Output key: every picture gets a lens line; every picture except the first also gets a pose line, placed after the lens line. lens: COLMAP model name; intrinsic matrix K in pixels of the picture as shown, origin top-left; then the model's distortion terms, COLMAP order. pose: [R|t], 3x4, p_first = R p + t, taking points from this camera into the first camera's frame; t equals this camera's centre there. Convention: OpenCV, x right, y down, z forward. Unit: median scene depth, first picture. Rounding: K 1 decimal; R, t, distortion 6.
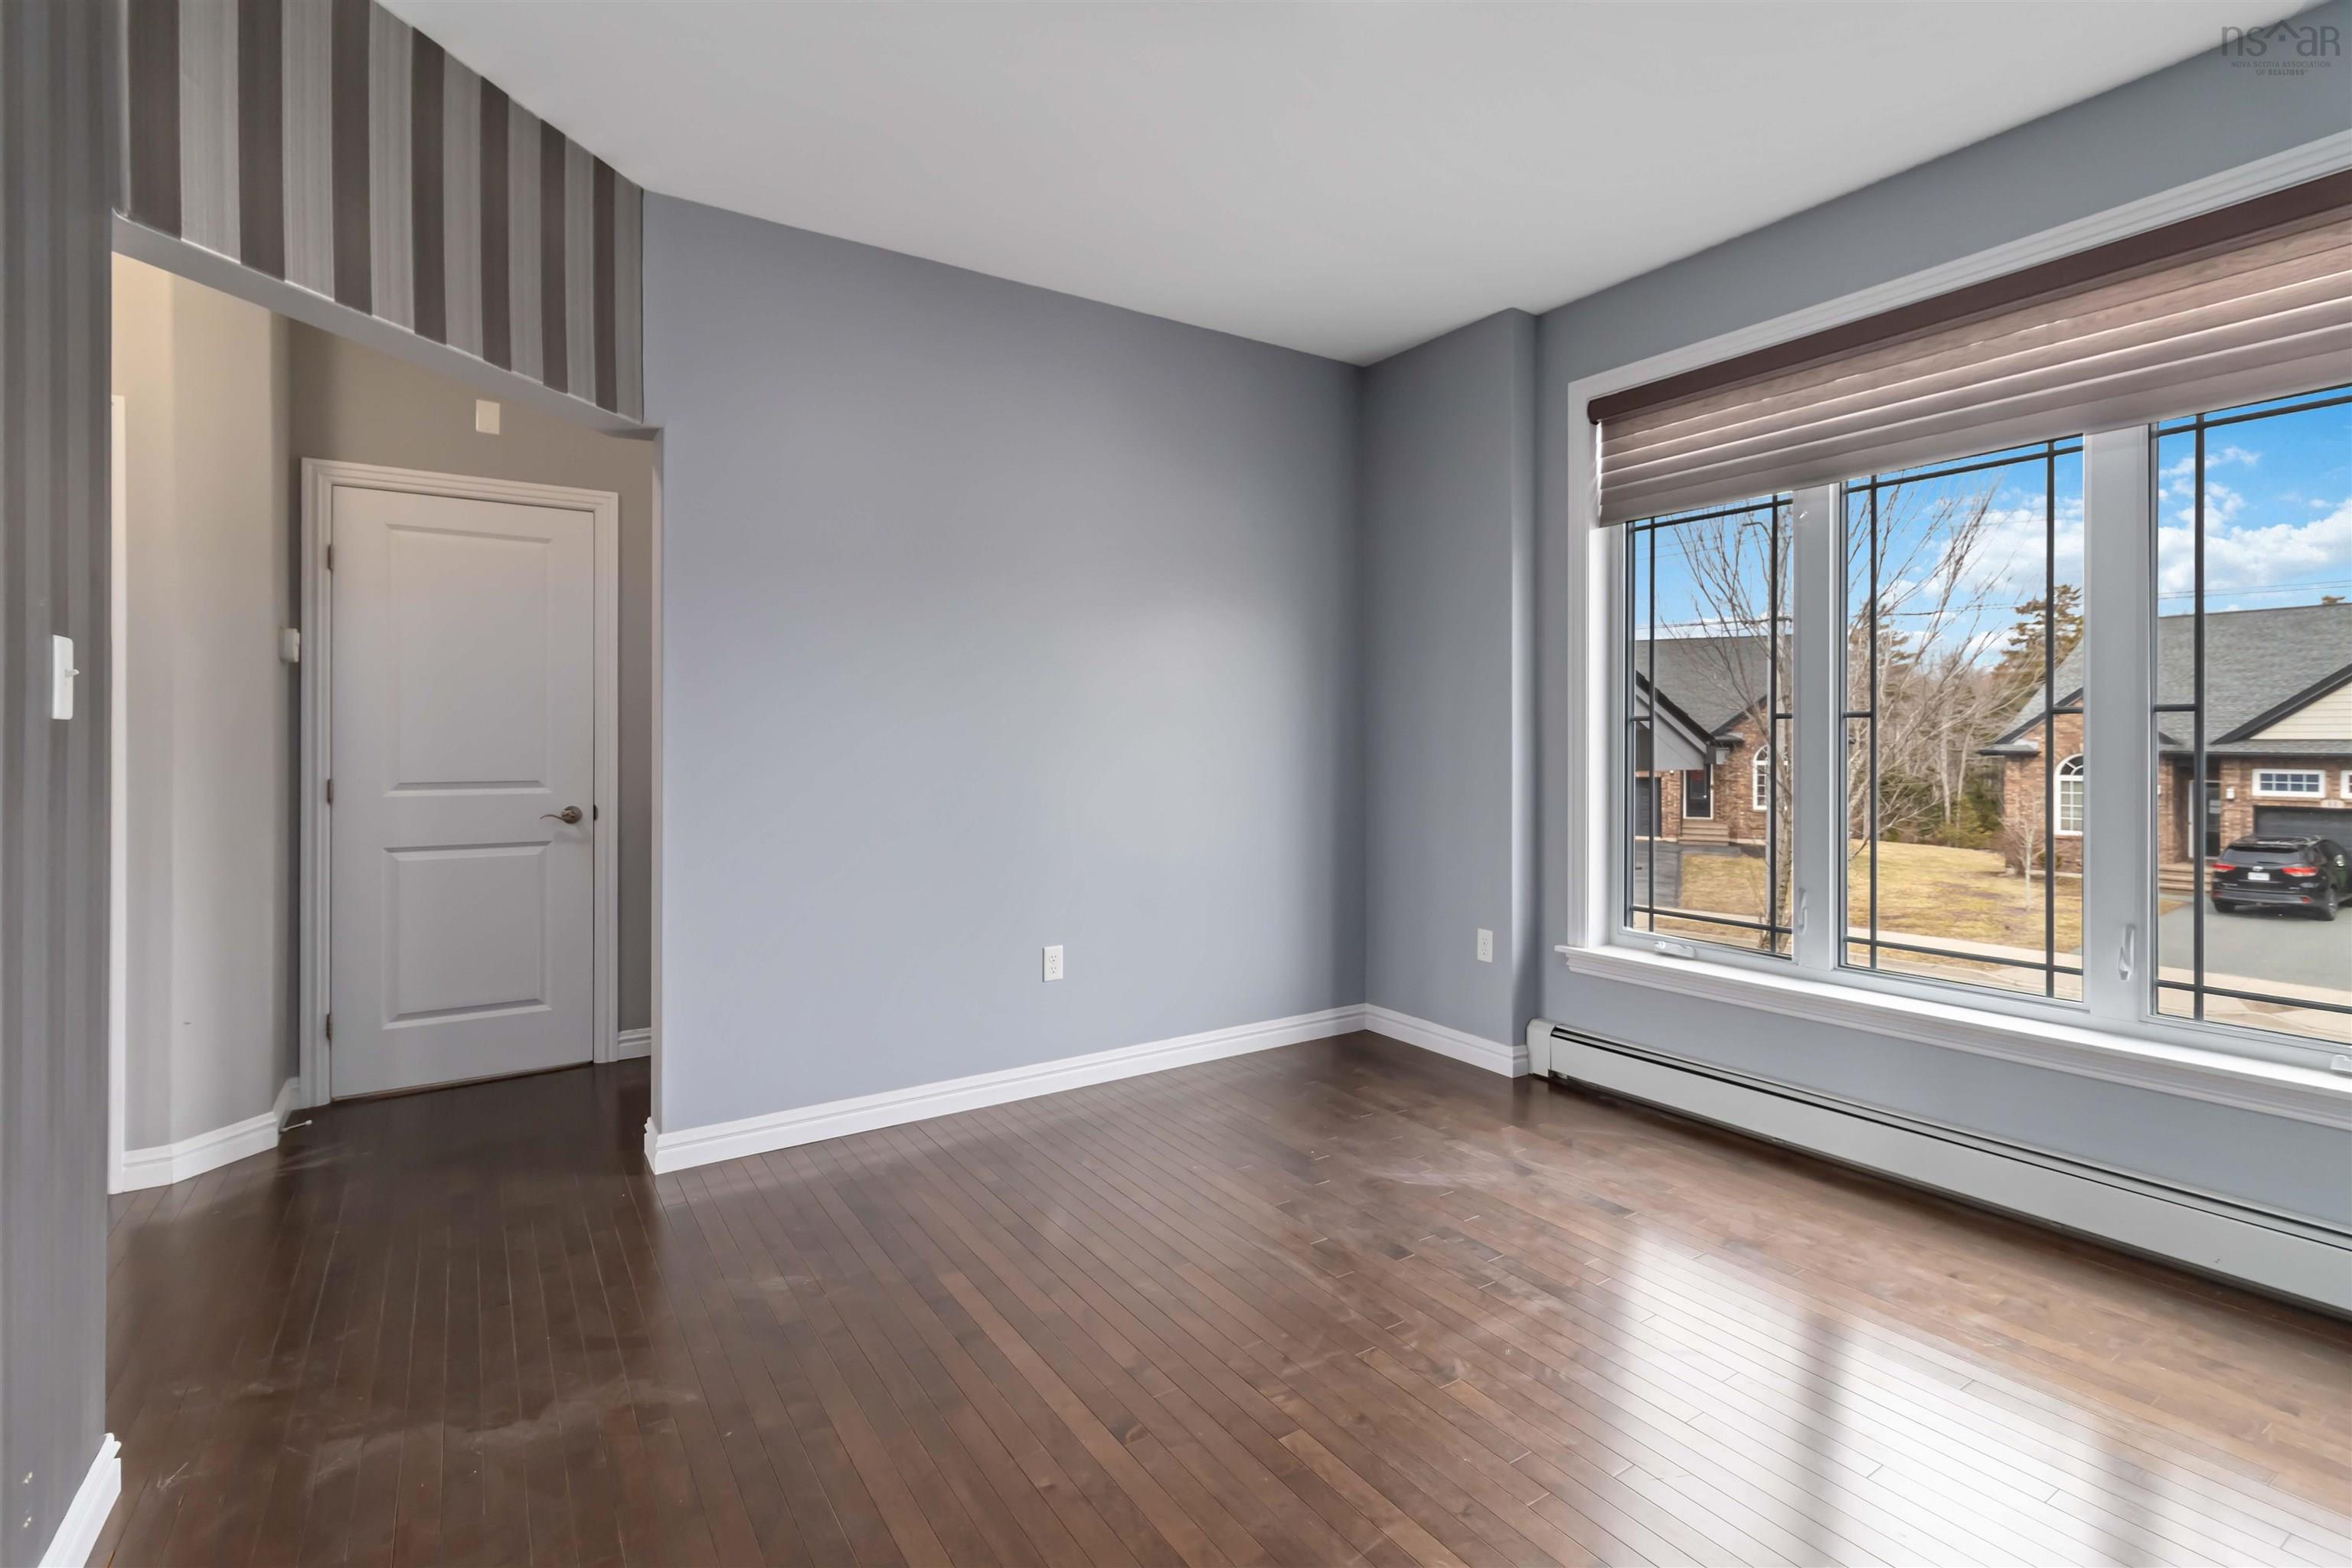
lens RADIAL K [[1088.5, 0, 1182.0], [0, 1088.5, 768.4], [0, 0, 1]] dist [0.005277, 0.001428]
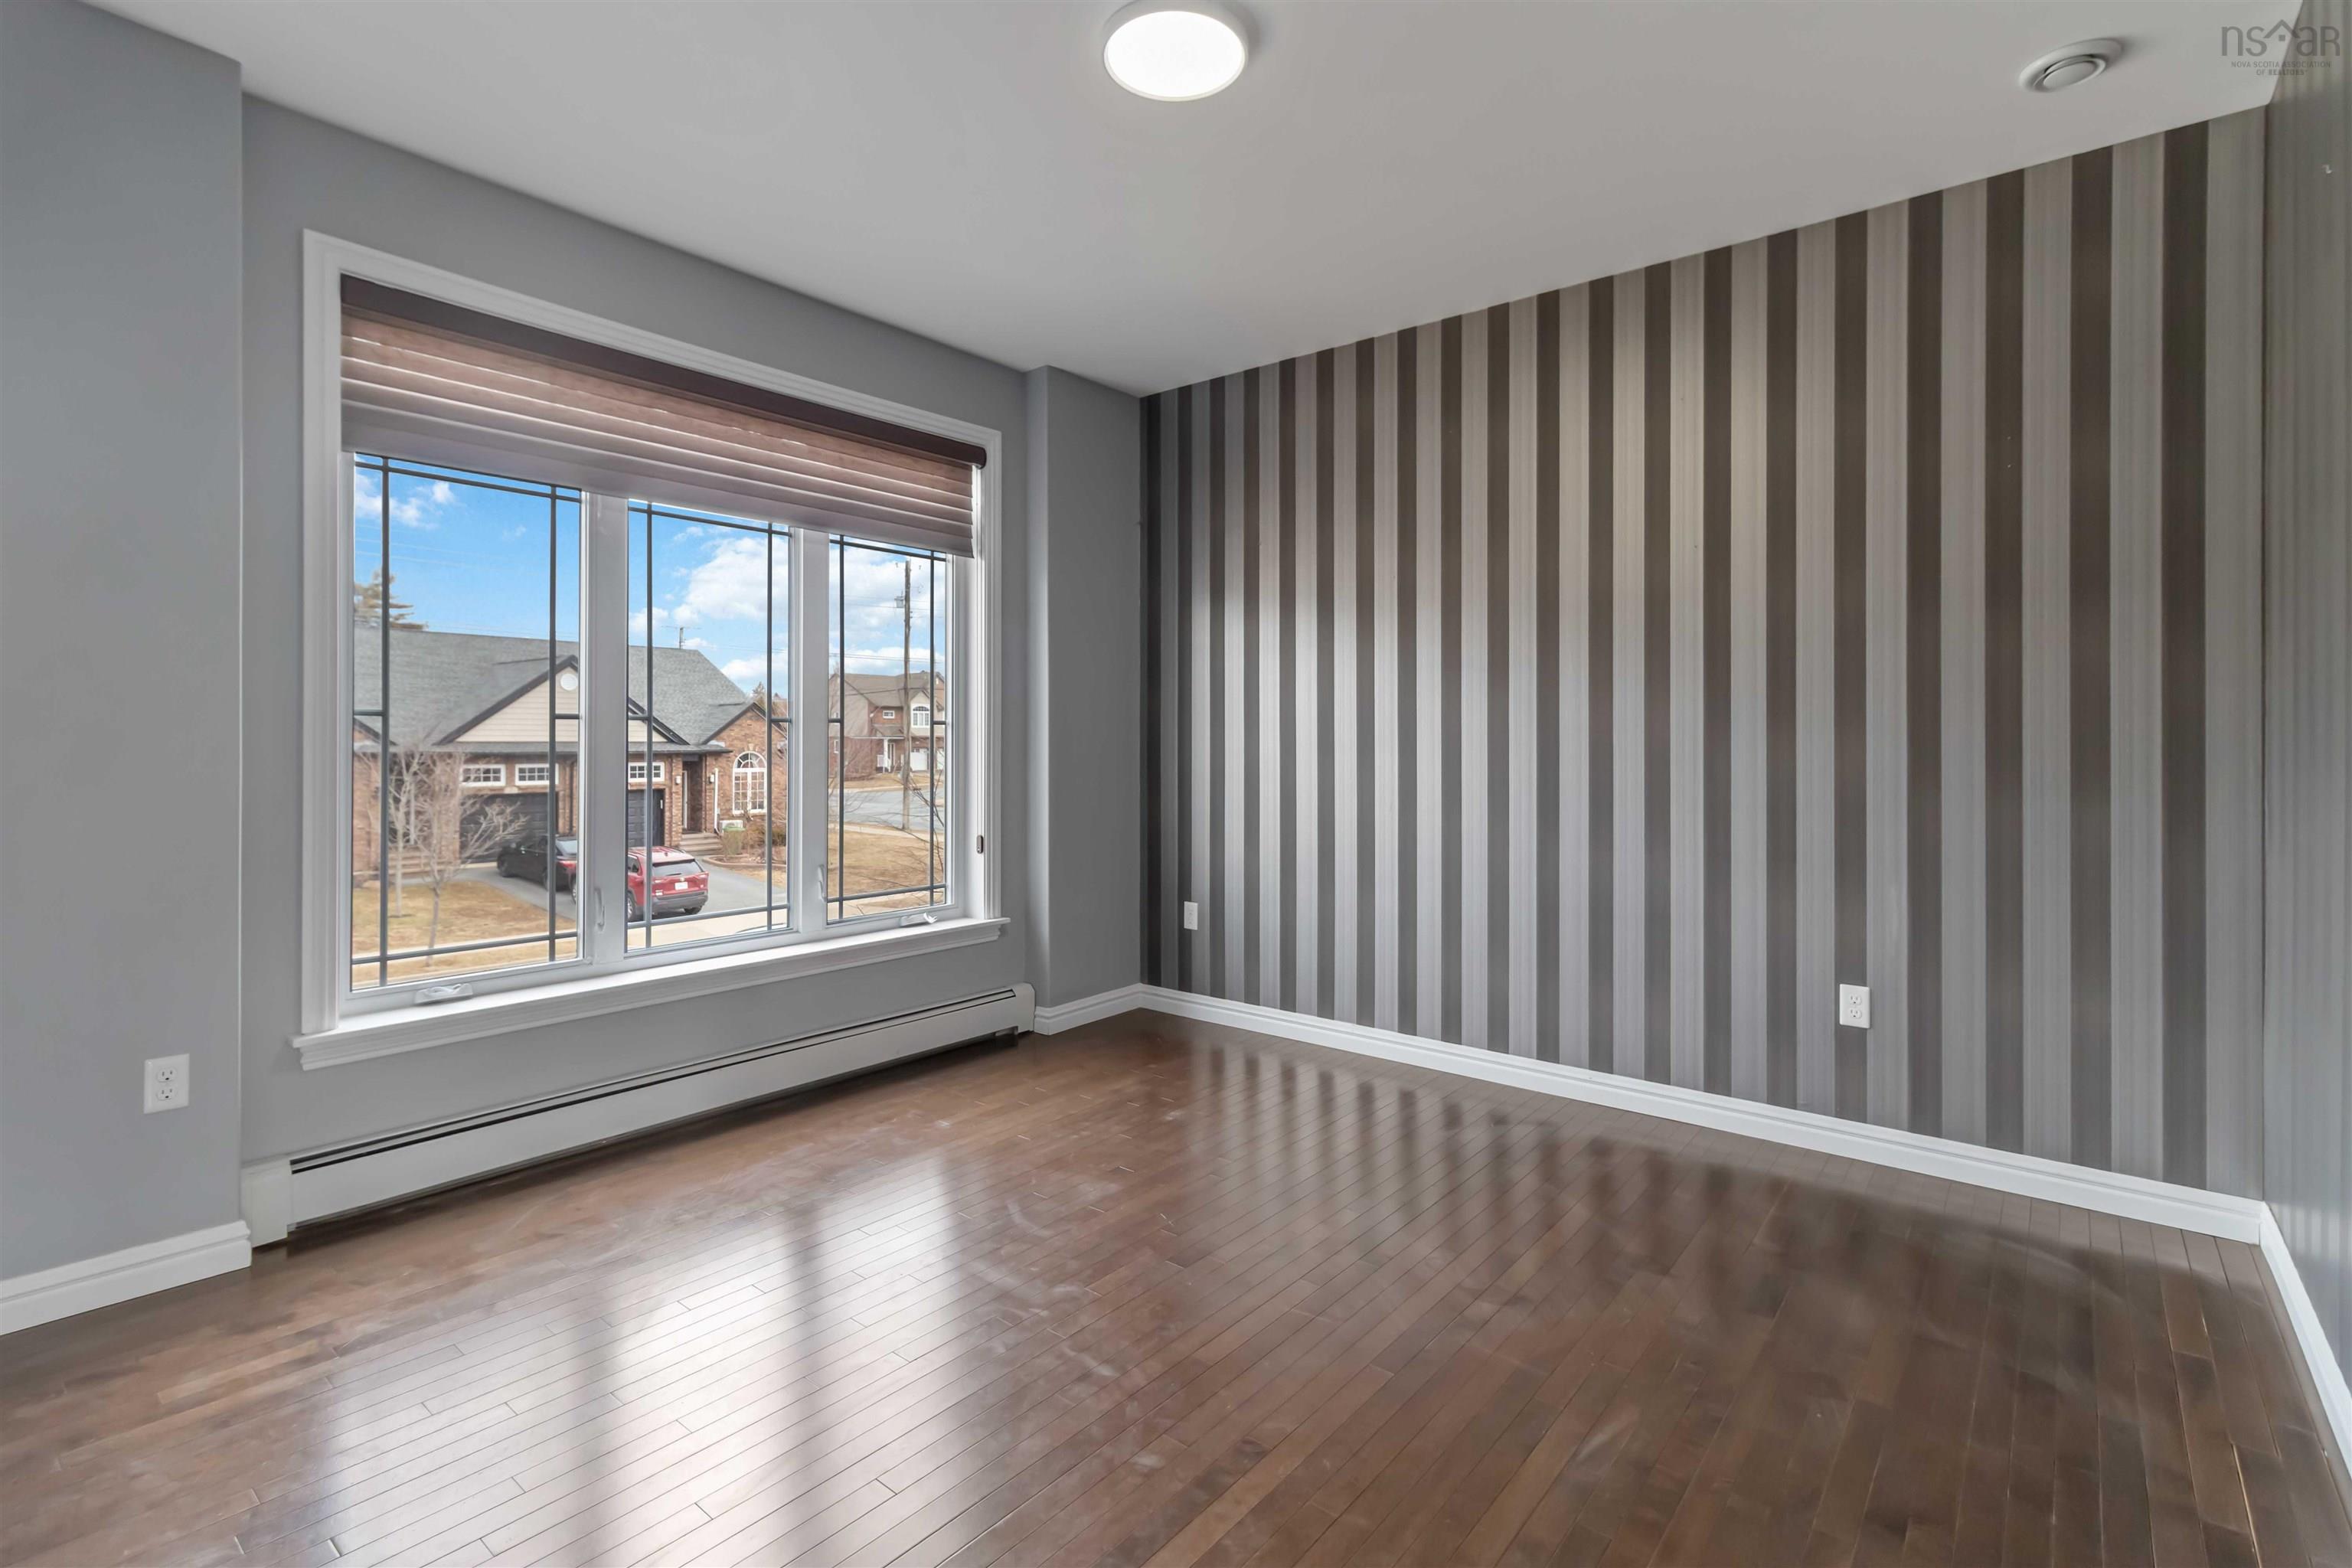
lens RADIAL K [[1088.5, 0, 1176.5], [0, 1088.5, 764.2], [0, 0, 1]] dist [0.005277, 0.001428]
pose [[-0.293306, -0.018502, 0.955840, -0.490943], [0.025456, 0.999307, 0.027154, -0.015844], [-0.955680, 0.032296, -0.292631, 0.688051]]
